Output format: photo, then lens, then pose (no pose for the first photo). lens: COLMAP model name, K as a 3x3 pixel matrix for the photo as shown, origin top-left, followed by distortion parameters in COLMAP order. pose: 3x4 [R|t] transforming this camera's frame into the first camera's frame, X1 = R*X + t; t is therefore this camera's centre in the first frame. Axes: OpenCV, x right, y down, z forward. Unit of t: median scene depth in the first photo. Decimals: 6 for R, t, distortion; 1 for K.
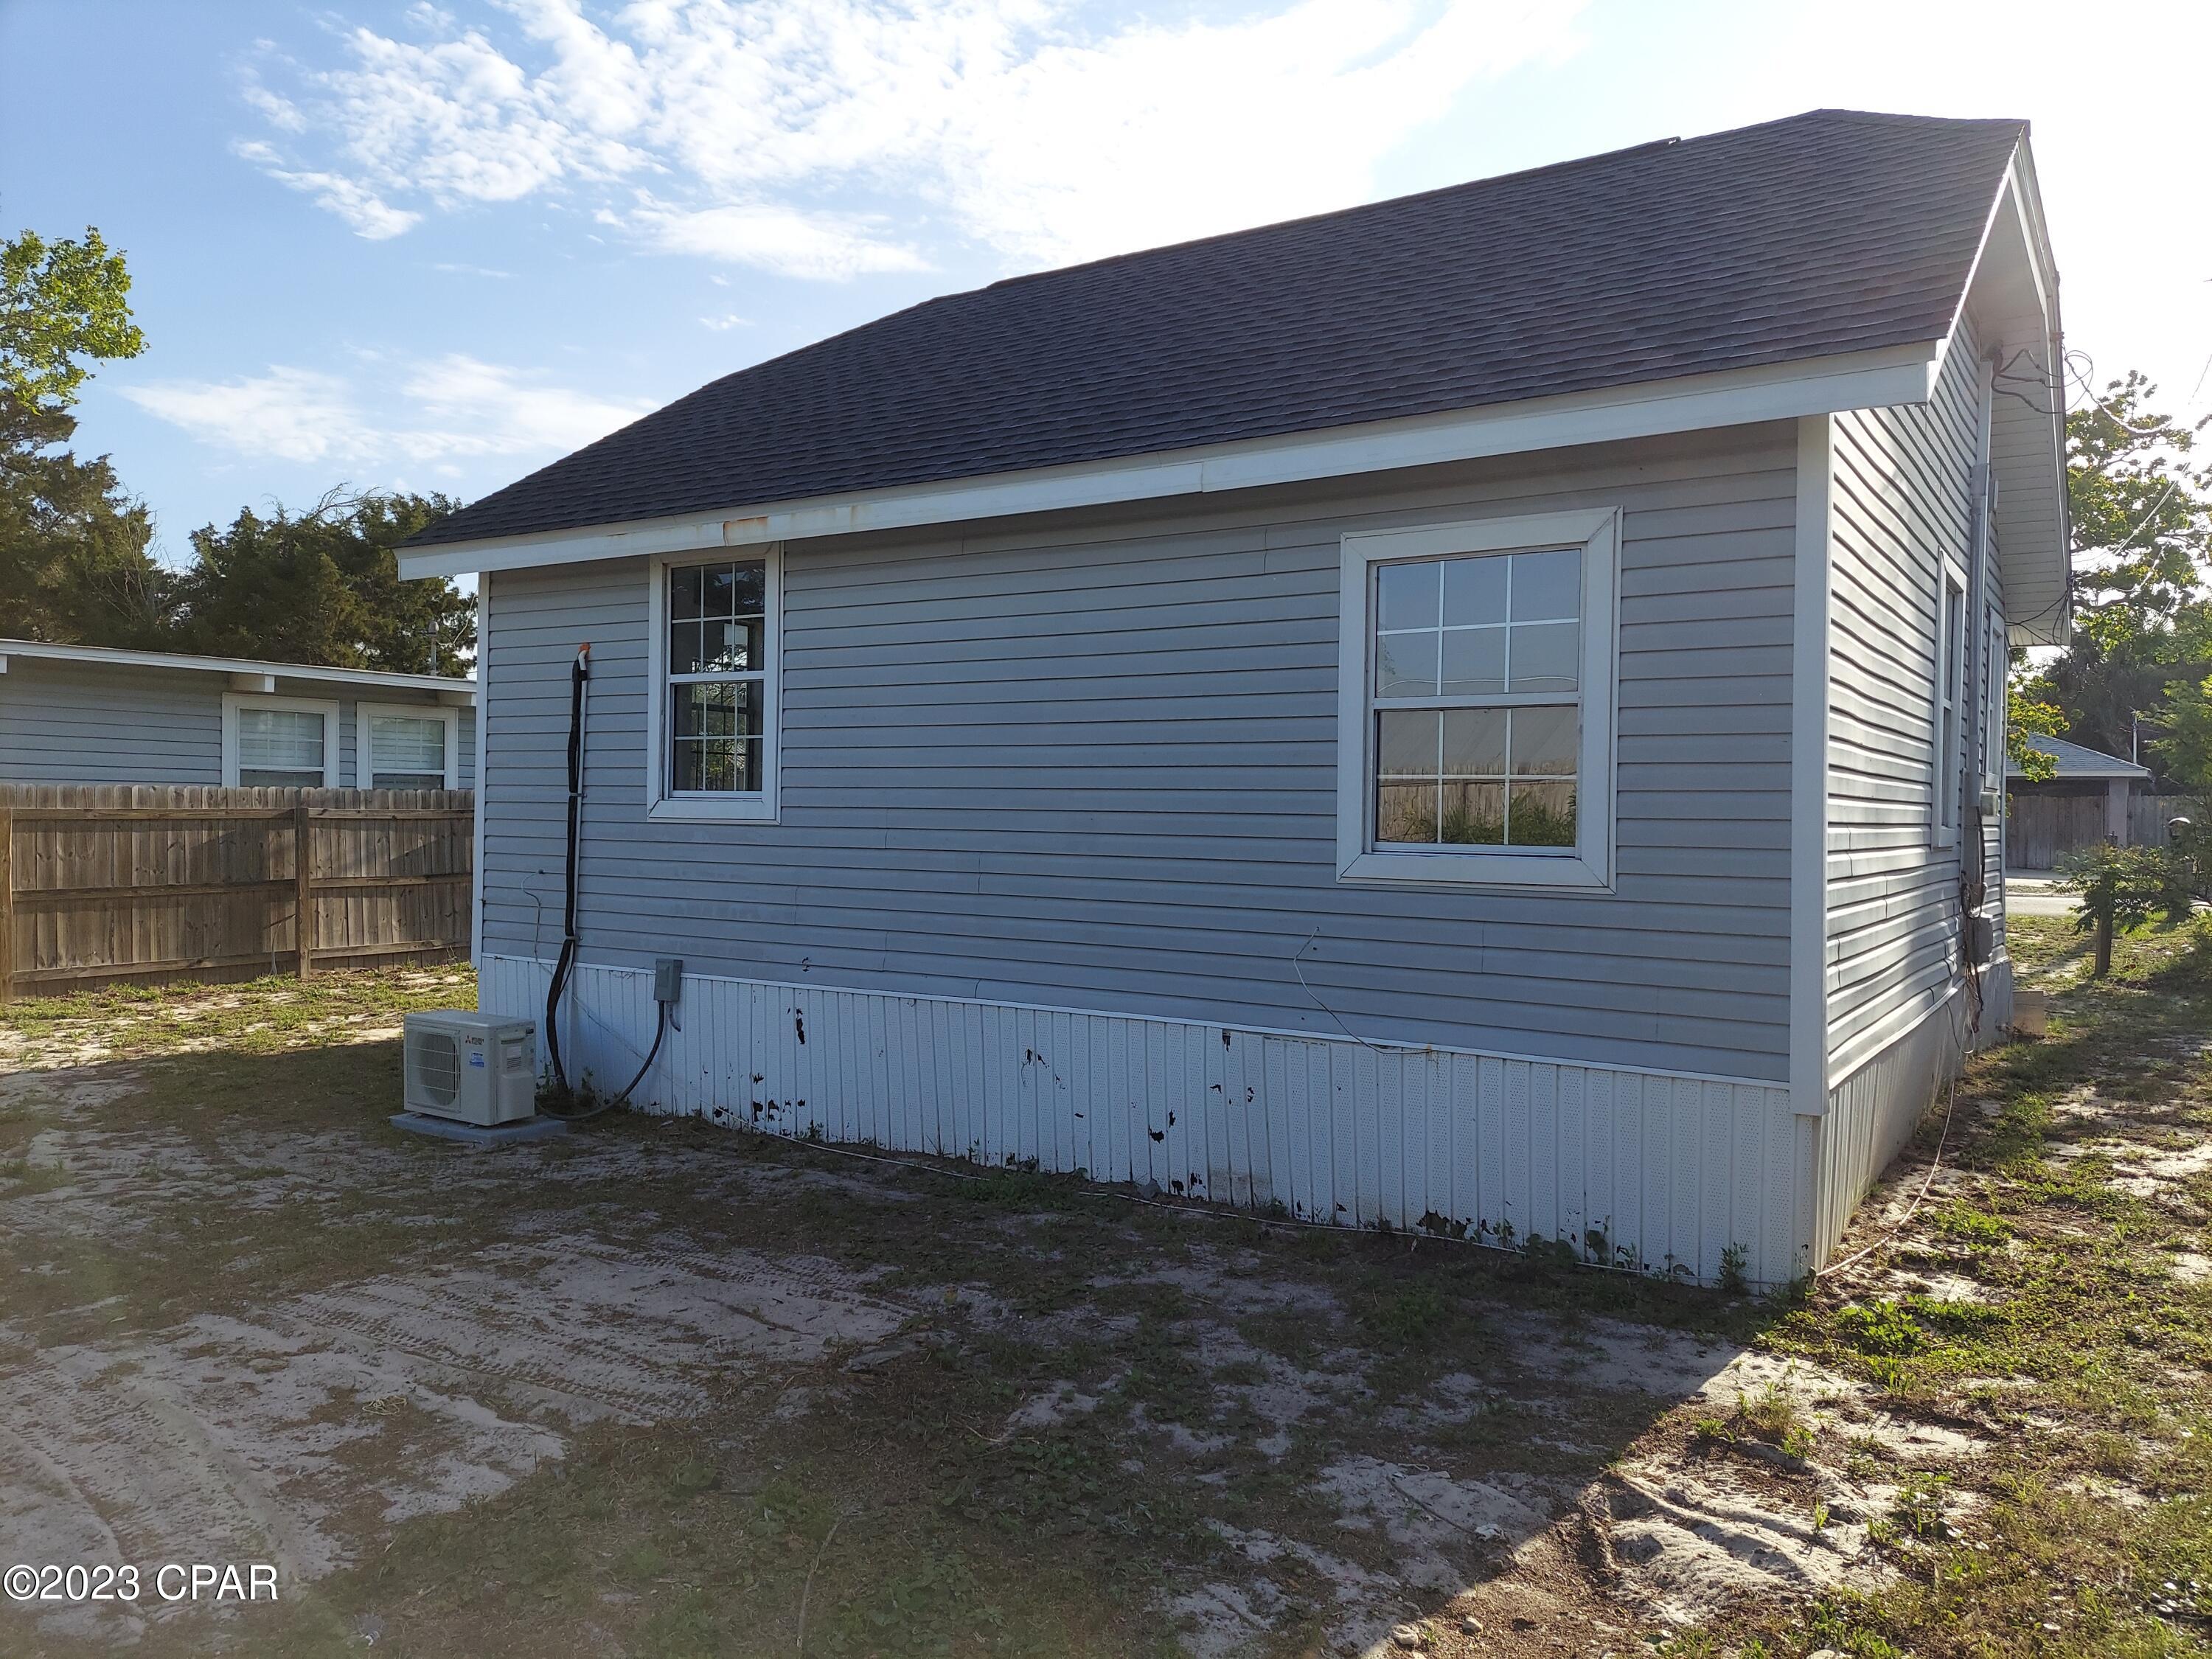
lens RADIAL K [[1584.2, 0, 1122.3], [0, 1584.2, 825.9], [0, 0, 1]] dist [0.130954, -0.154928]
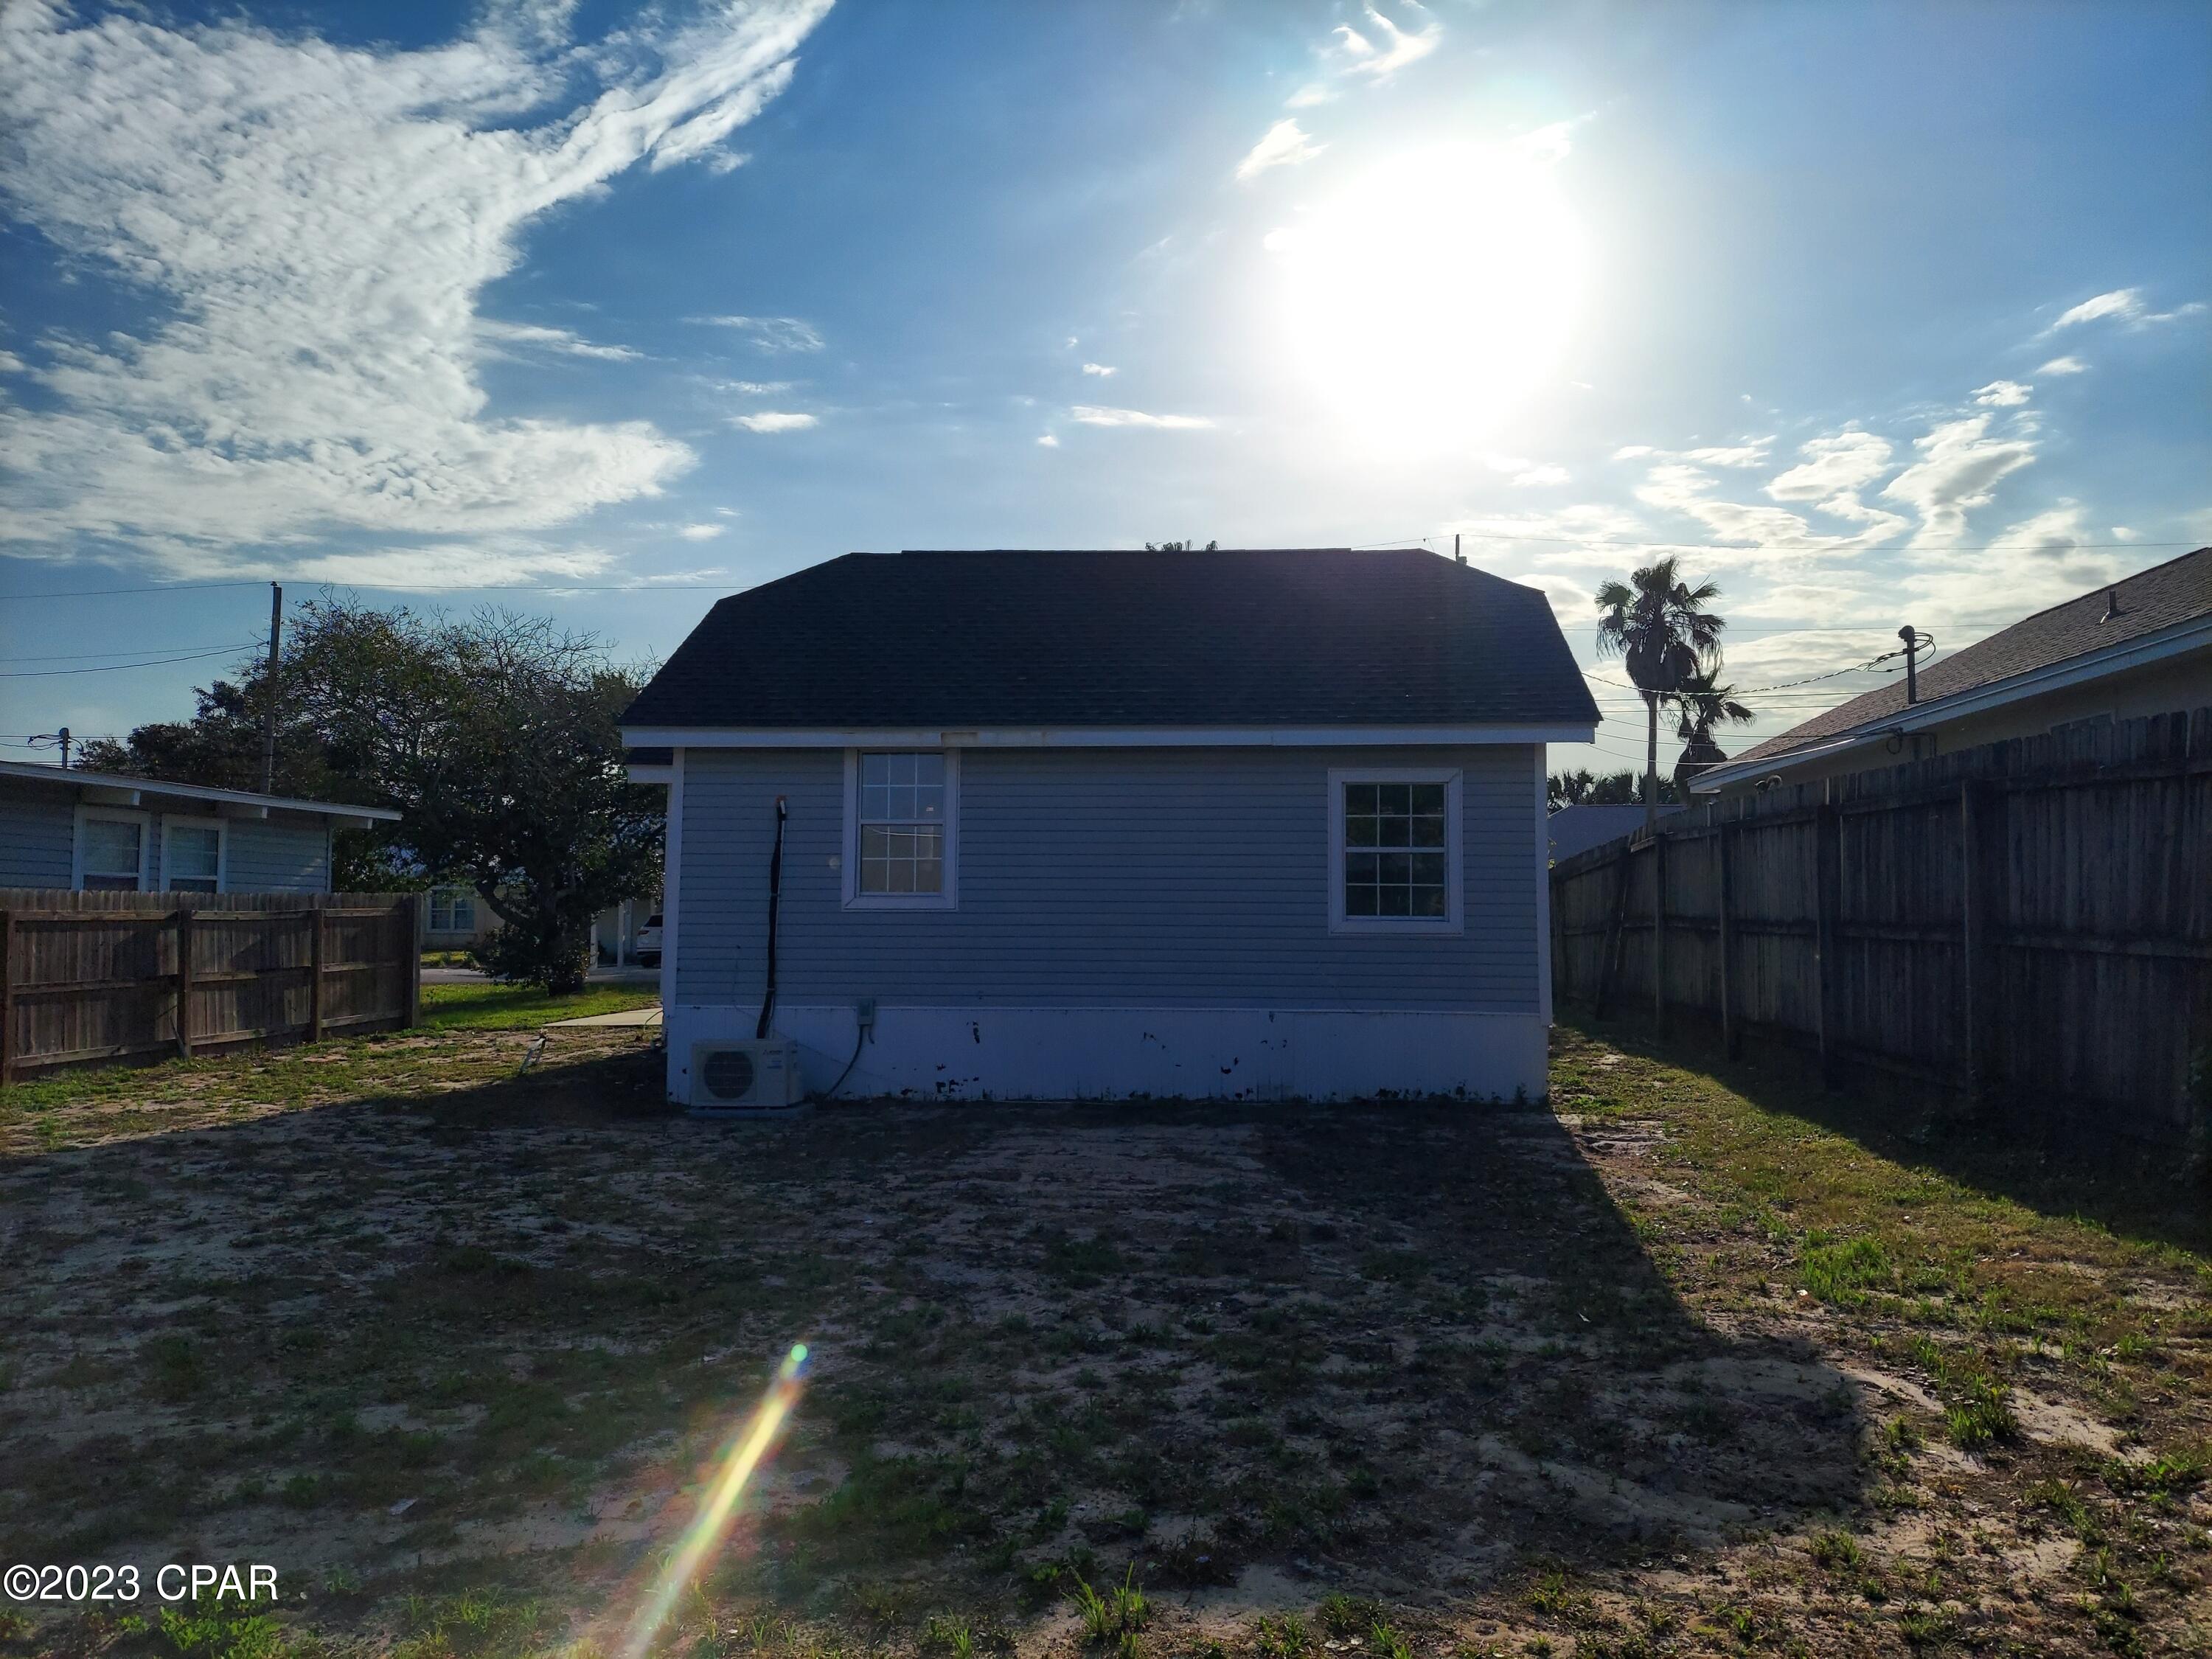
lens RADIAL K [[1584.2, 0, 1122.3], [0, 1584.2, 825.9], [0, 0, 1]] dist [0.130954, -0.154928]
pose [[0.873074, 0.016591, 0.487306, -0.520257], [0.013025, 0.998271, -0.057324, 0.003999], [-0.487414, 0.056395, 0.871348, -0.316719]]
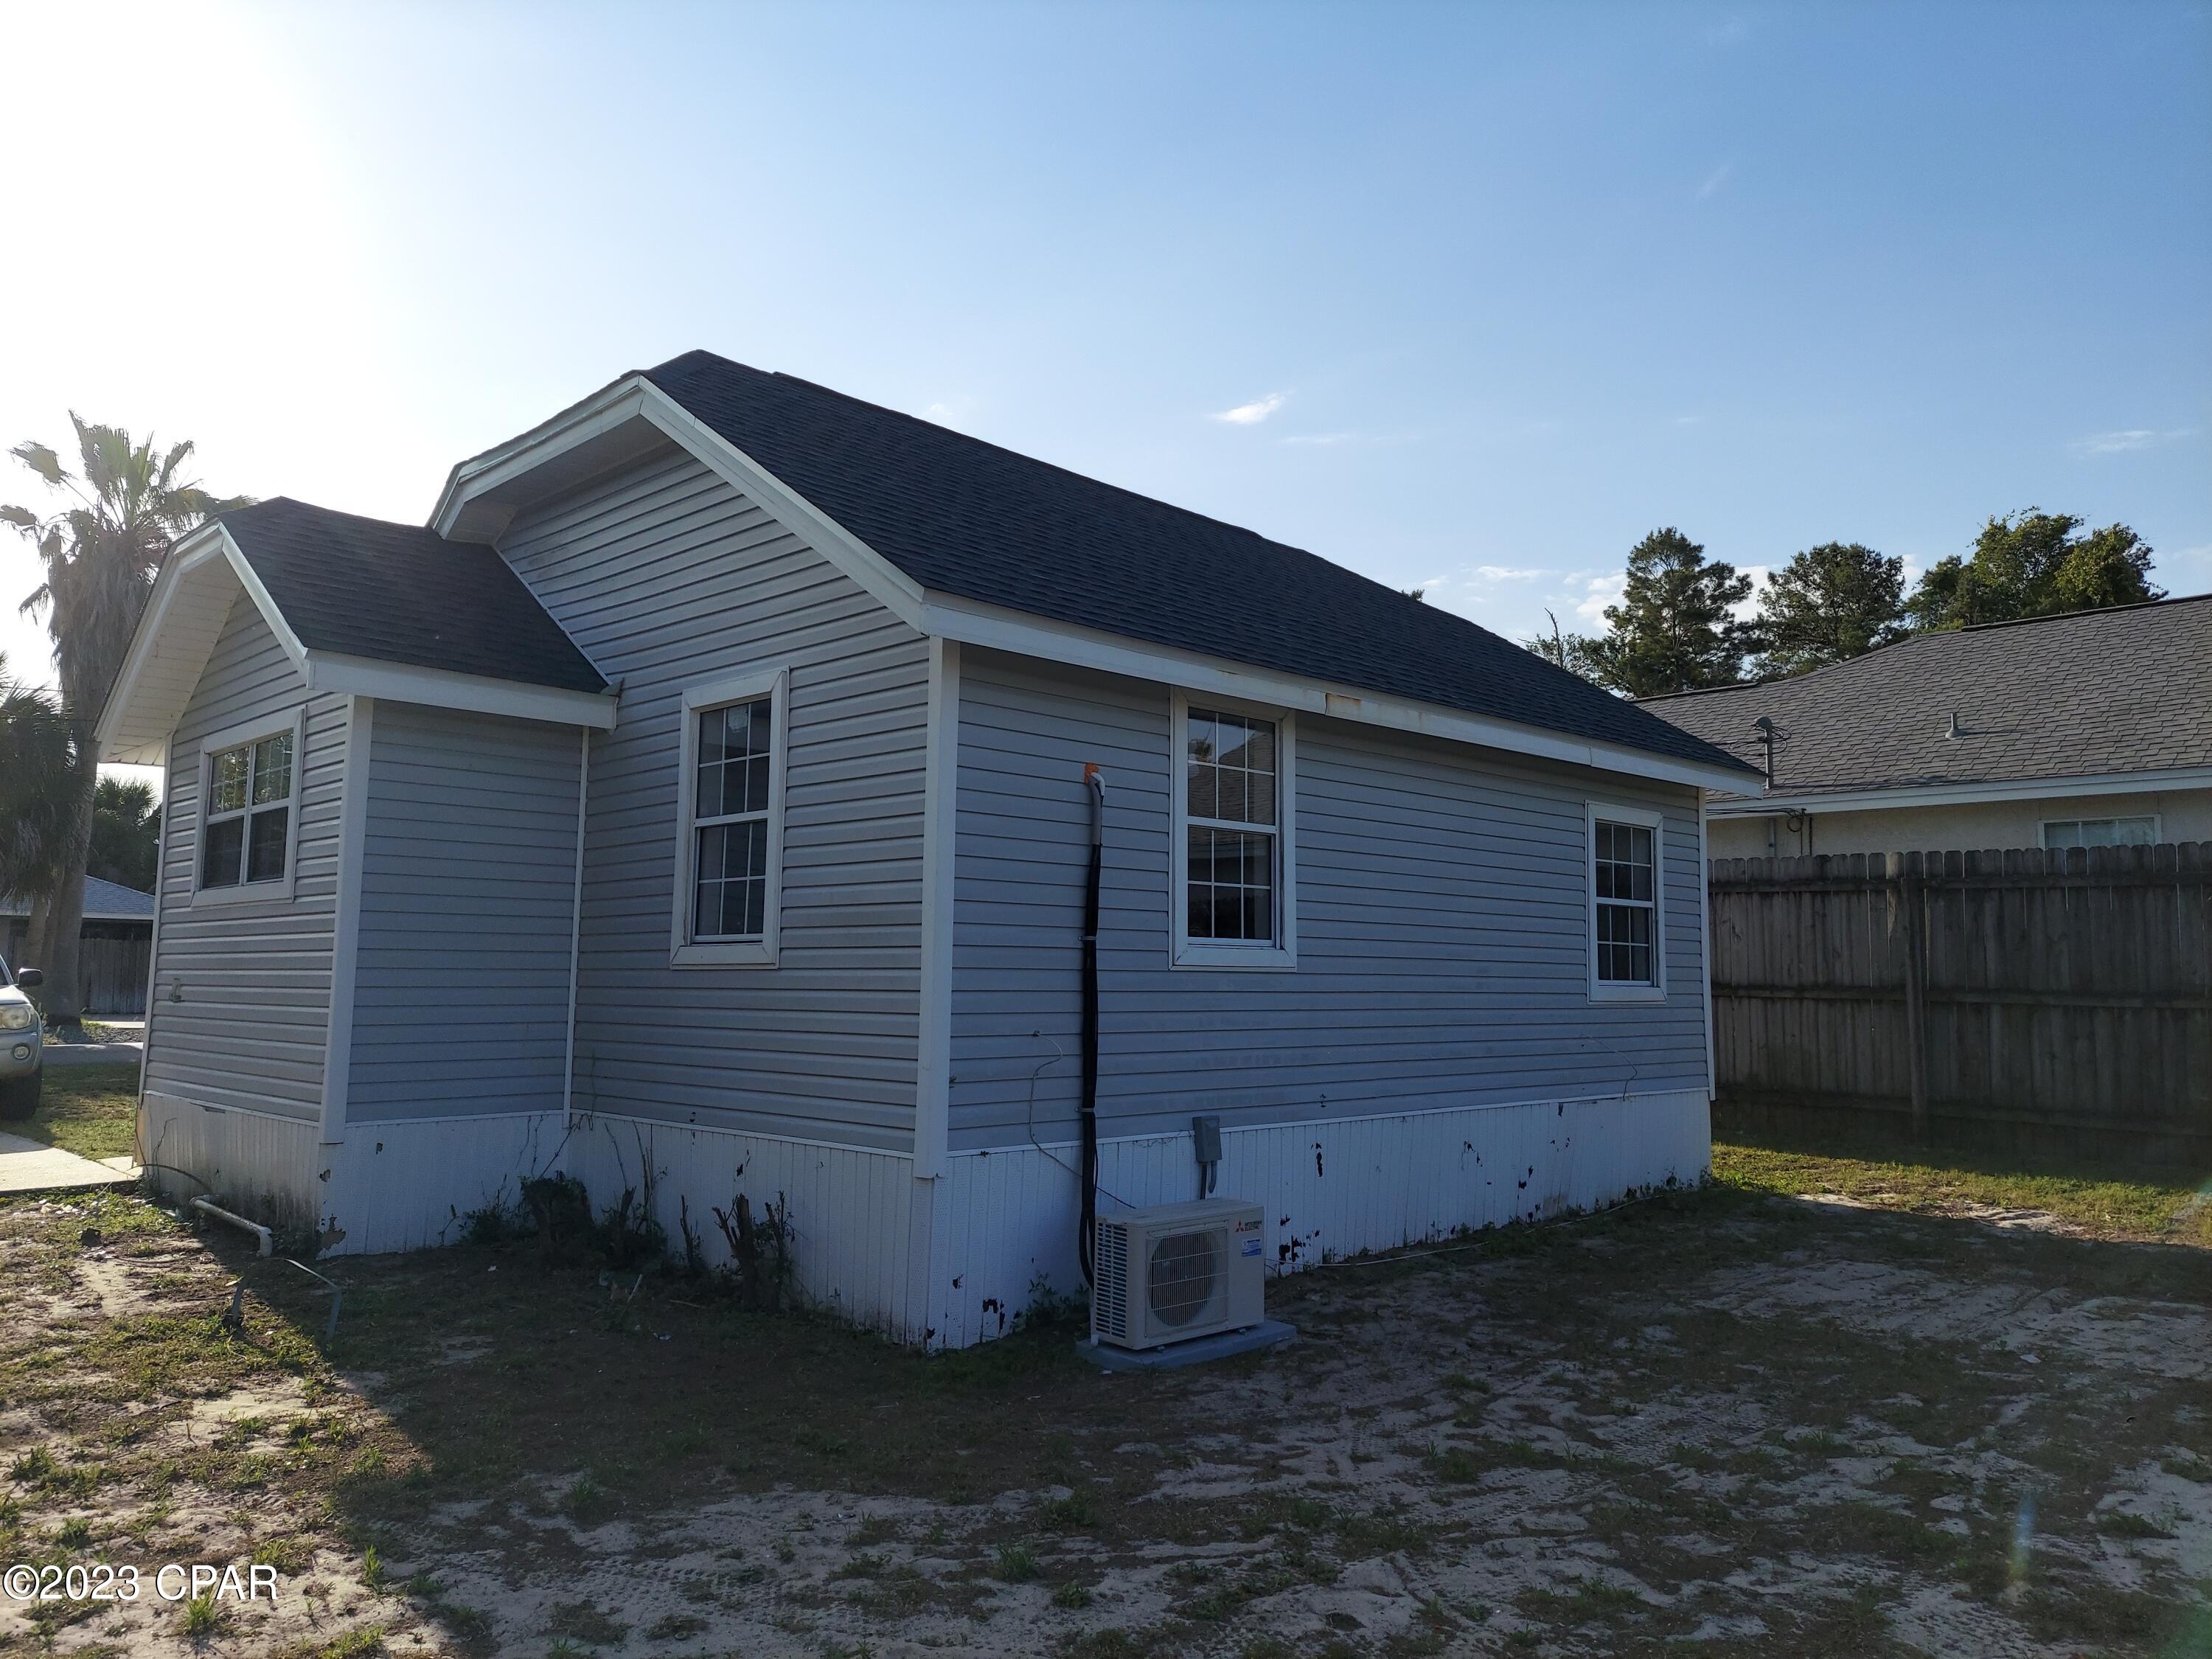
lens RADIAL K [[1539.3, 0, 1147.5], [0, 1539.3, 819.8], [0, 0, 1]] dist [0.129951, -0.136573]
pose [[0.198793, 0.087878, 0.976094, -0.748419], [0.002568, 0.995922, -0.090187, -0.005619], [-0.980038, 0.020435, 0.197757, 0.530866]]
